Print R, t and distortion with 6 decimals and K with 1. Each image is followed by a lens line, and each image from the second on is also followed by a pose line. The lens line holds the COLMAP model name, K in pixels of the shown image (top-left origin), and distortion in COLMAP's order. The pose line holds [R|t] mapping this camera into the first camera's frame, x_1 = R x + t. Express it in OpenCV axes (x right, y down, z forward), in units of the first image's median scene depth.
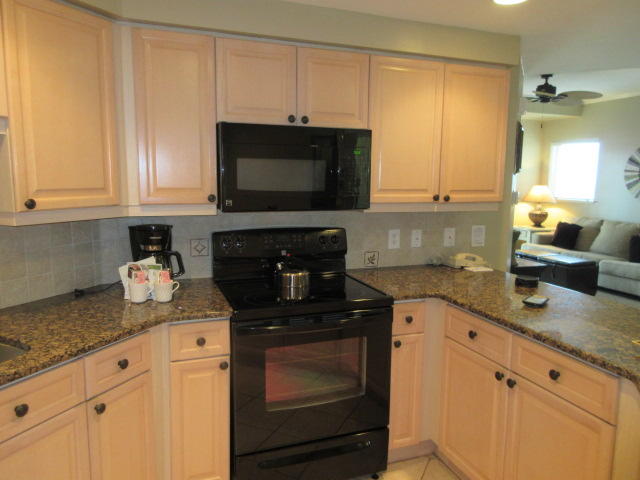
lens RADIAL K [[477.1, 0, 322.9], [0, 477.1, 240.4], [0, 0, 1]] dist [-0.001568, 0.007592]
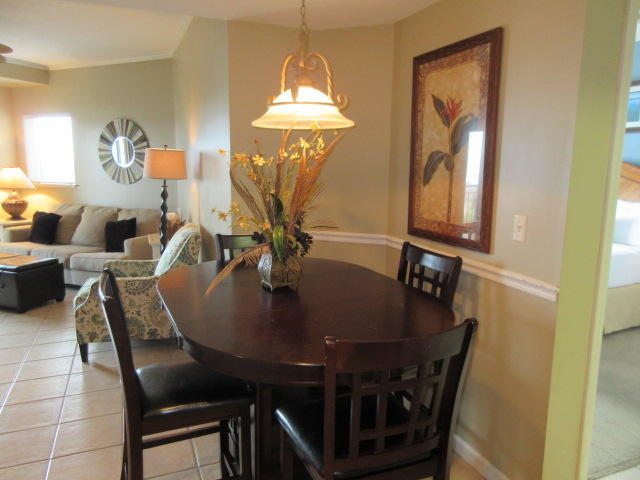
lens RADIAL K [[477.1, 0, 316.6], [0, 477.1, 237.2], [0, 0, 1]] dist [-0.001568, 0.007592]
pose [[0.685448, -0.123838, 0.717513, 0.236954], [0.102919, 0.992015, 0.072896, -0.005751], [-0.720811, 0.023879, 0.692720, 0.084677]]
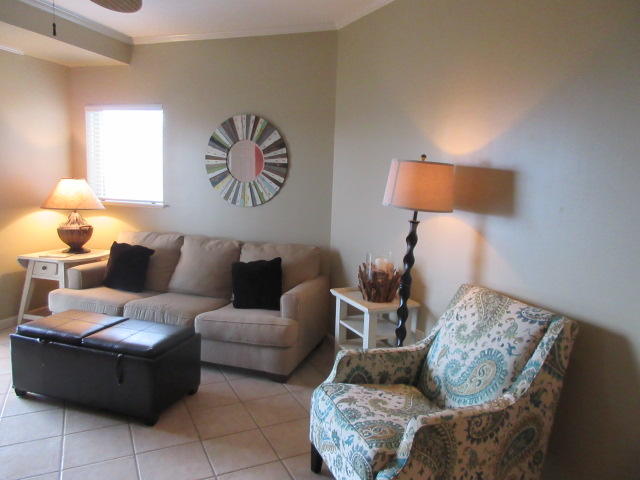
lens RADIAL K [[477.1, 0, 324.6], [0, 477.1, 239.2], [0, 0, 1]] dist [-0.001568, 0.007592]
pose [[0.628108, -0.099740, 0.771708, 0.217143], [0.083132, 0.994676, 0.060895, -0.059148], [-0.773673, 0.025905, 0.633055, 0.450720]]
